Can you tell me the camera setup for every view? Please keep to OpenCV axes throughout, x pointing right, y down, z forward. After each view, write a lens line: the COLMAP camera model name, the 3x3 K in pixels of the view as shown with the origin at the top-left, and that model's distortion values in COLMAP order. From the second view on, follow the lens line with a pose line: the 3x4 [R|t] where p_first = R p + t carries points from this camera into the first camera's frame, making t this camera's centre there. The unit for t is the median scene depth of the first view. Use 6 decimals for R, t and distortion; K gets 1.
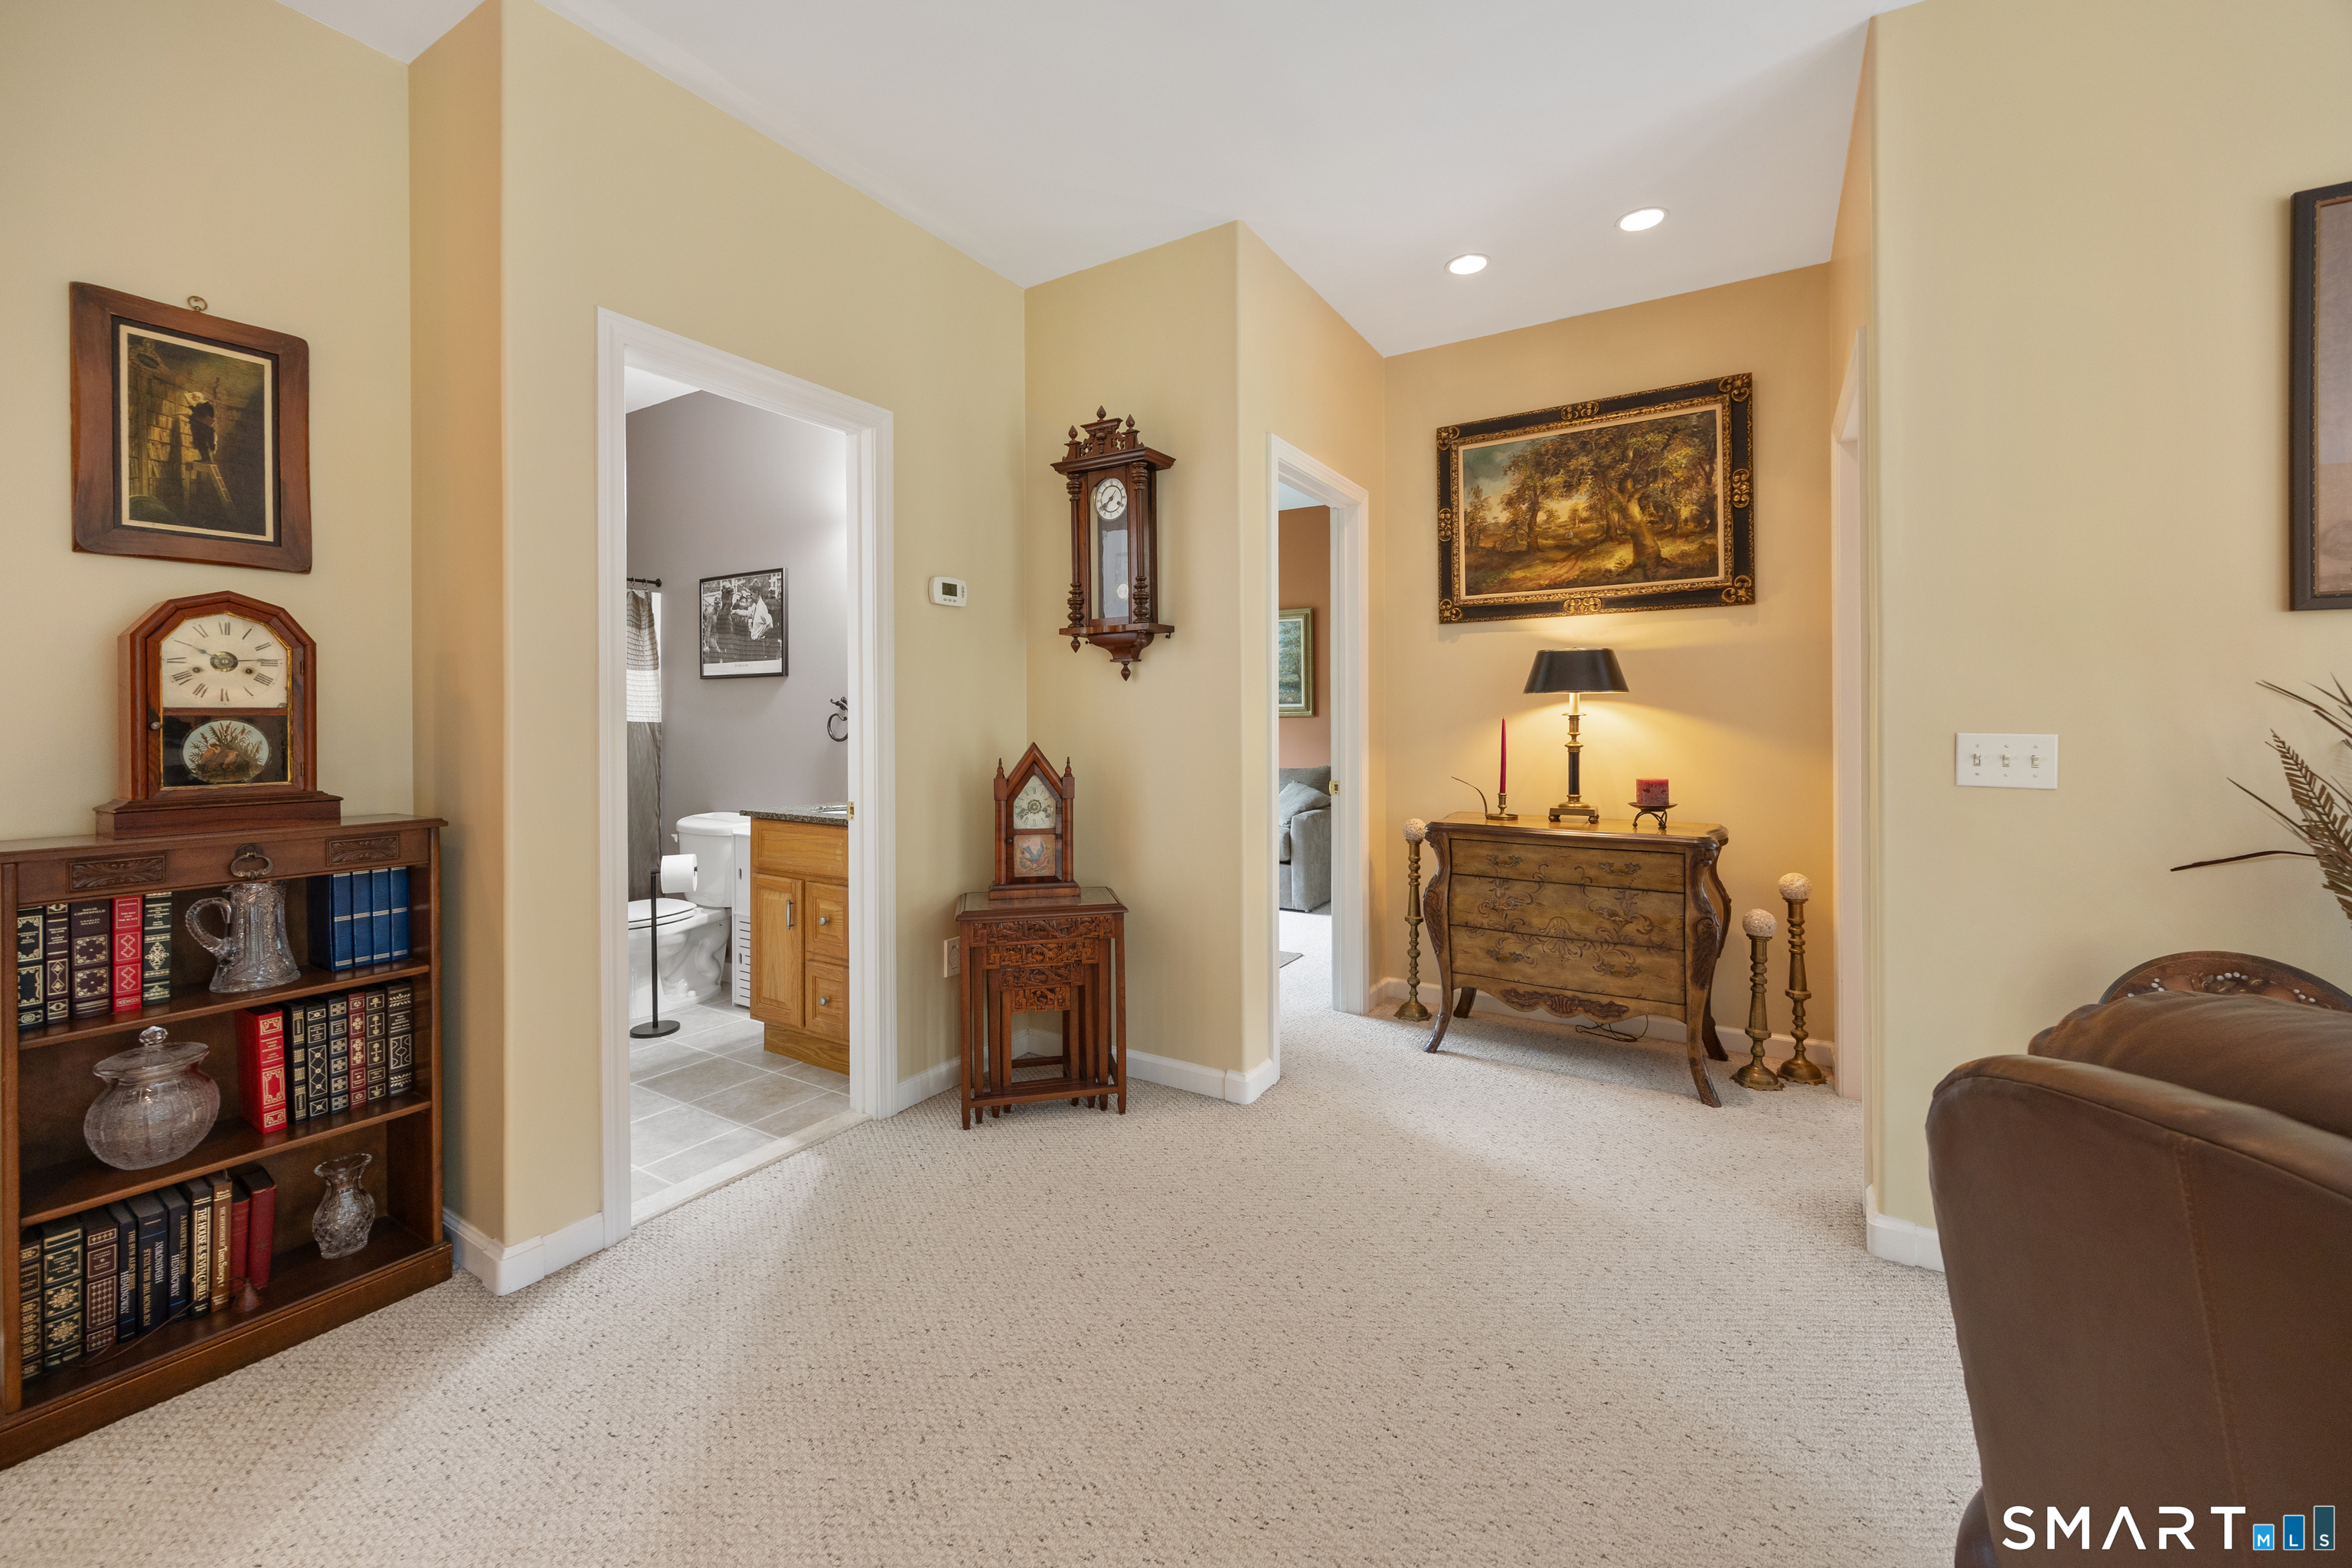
lens RADIAL K [[926.4, 0, 1170.0], [0, 926.4, 716.2], [0, 0, 1]] dist [0.001706, -0.001238]
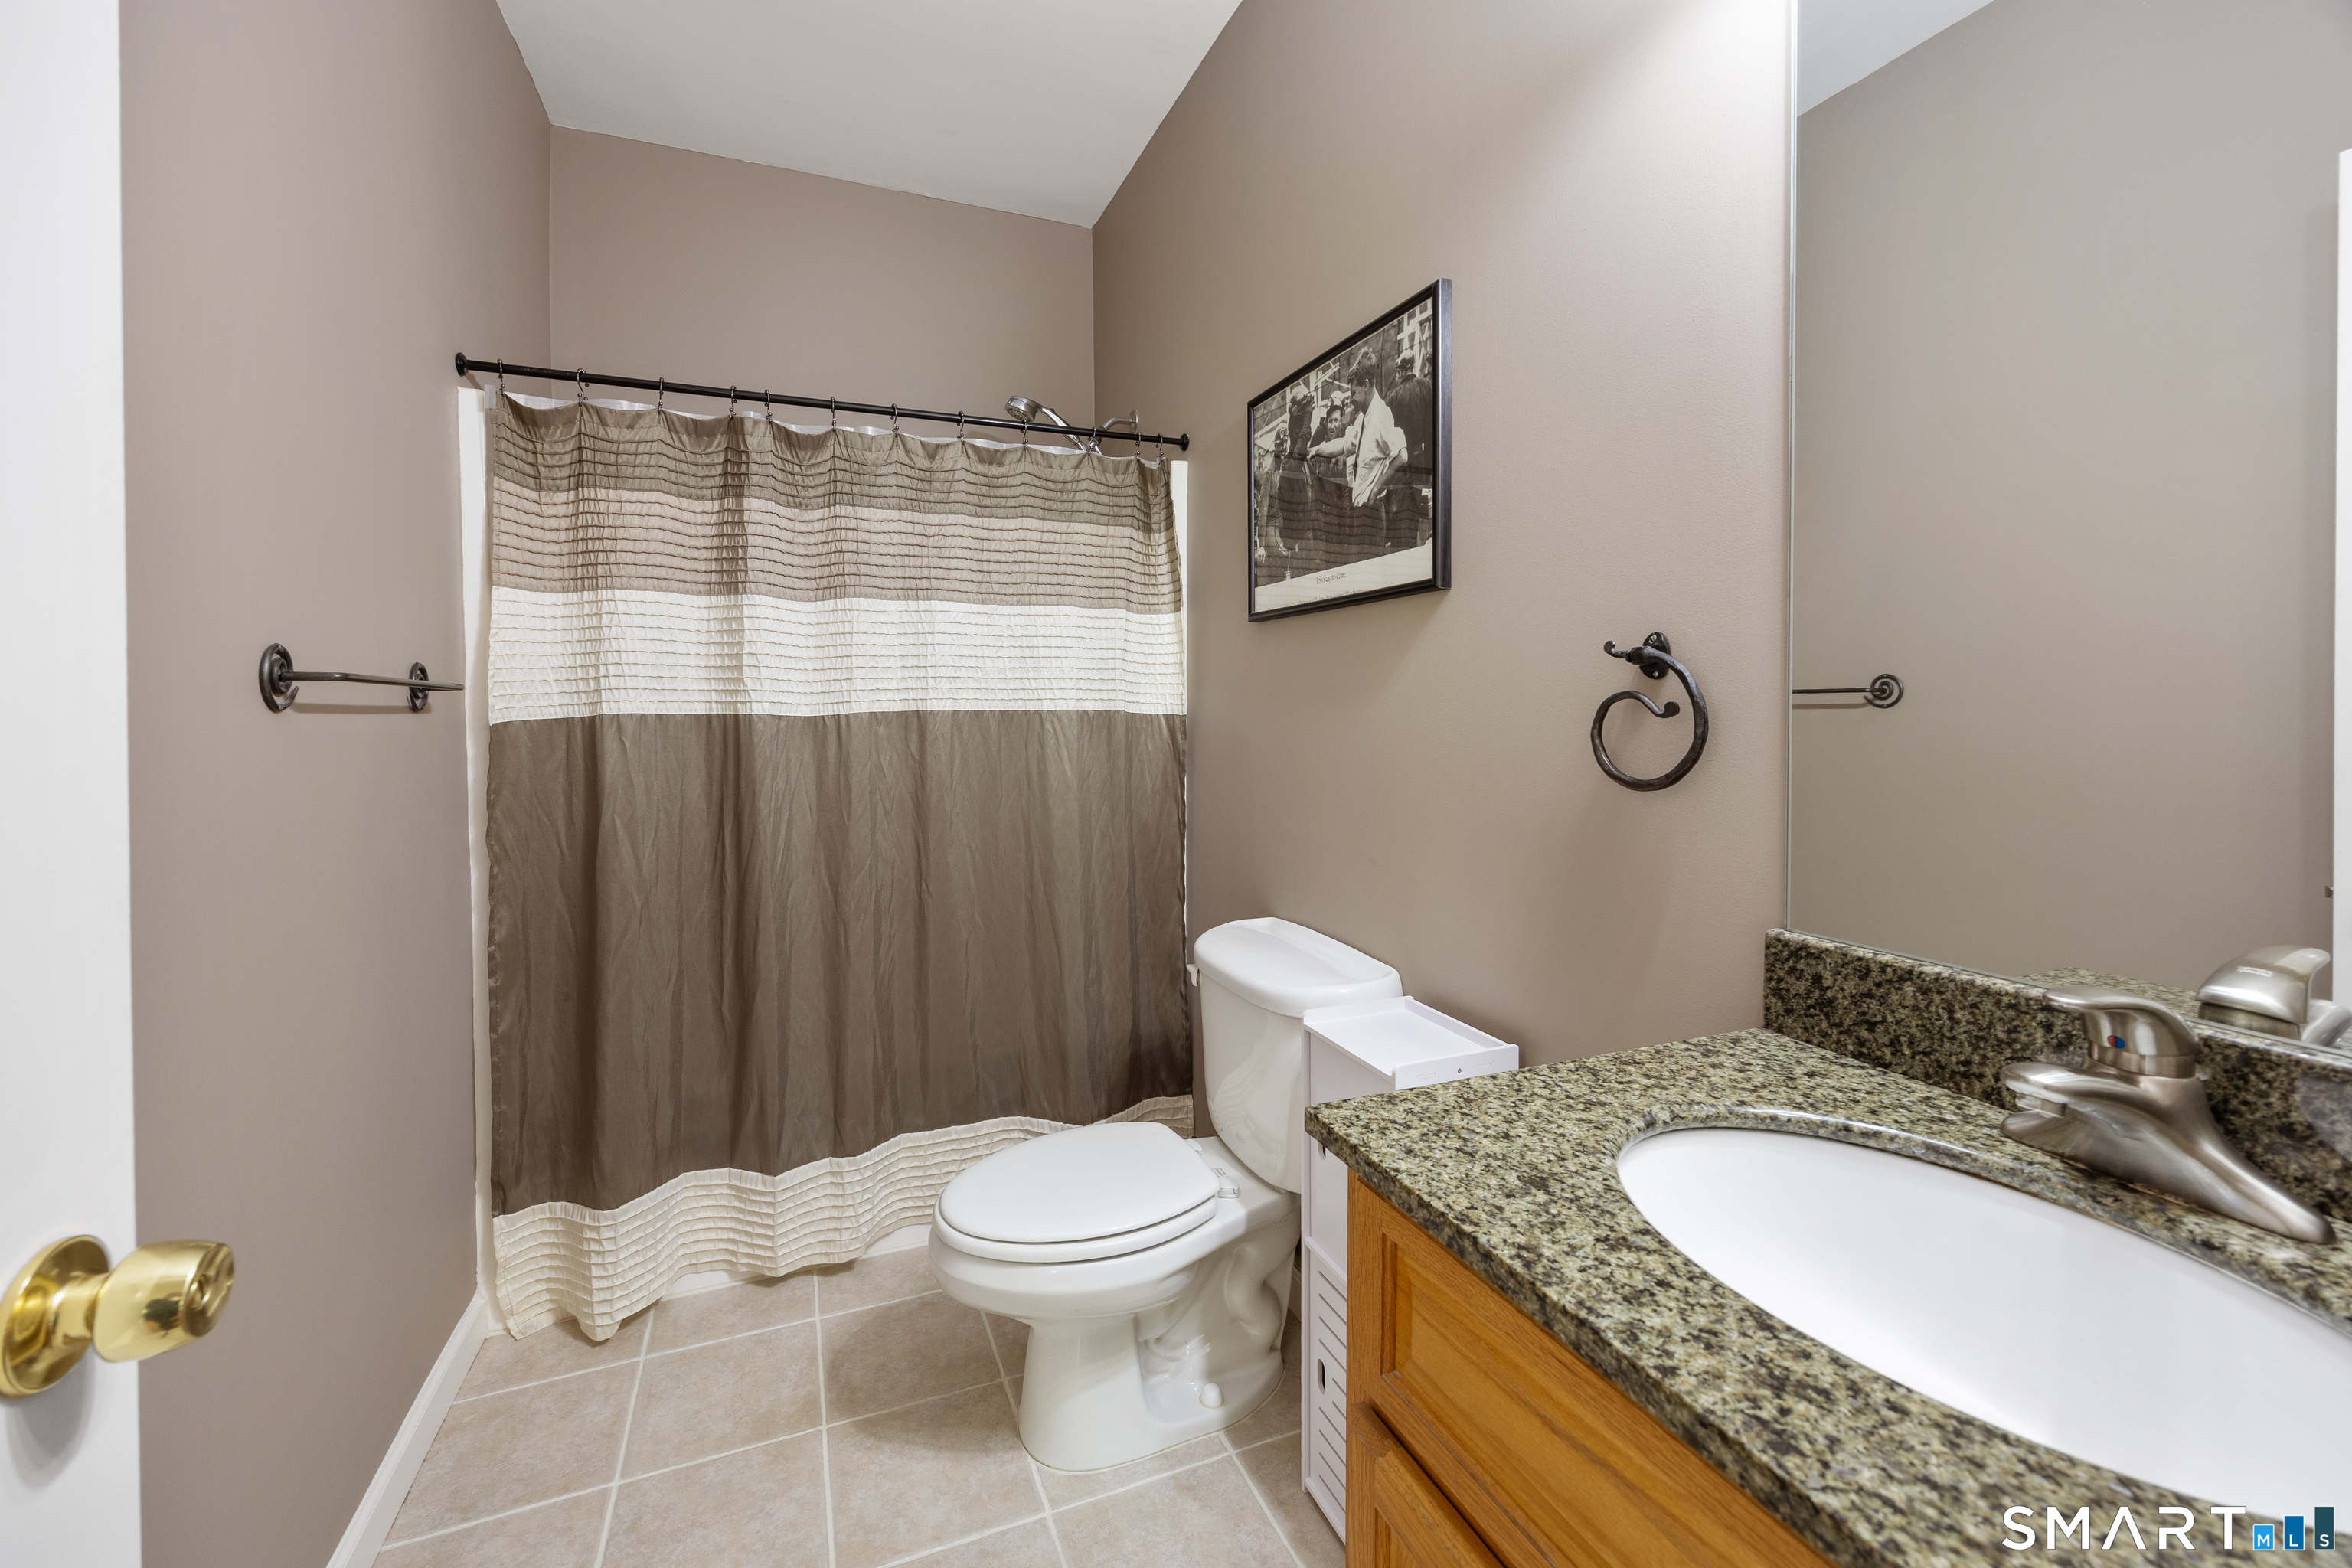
lens RADIAL K [[926.4, 0, 1141.9], [0, 926.4, 719.6], [0, 0, 1]] dist [0.001706, -0.001238]
pose [[0.797195, 0.009463, -0.603648, -0.281896], [0.000432, 0.999868, 0.016246, 0.001145], [0.603722, -0.013212, 0.797086, 0.623989]]
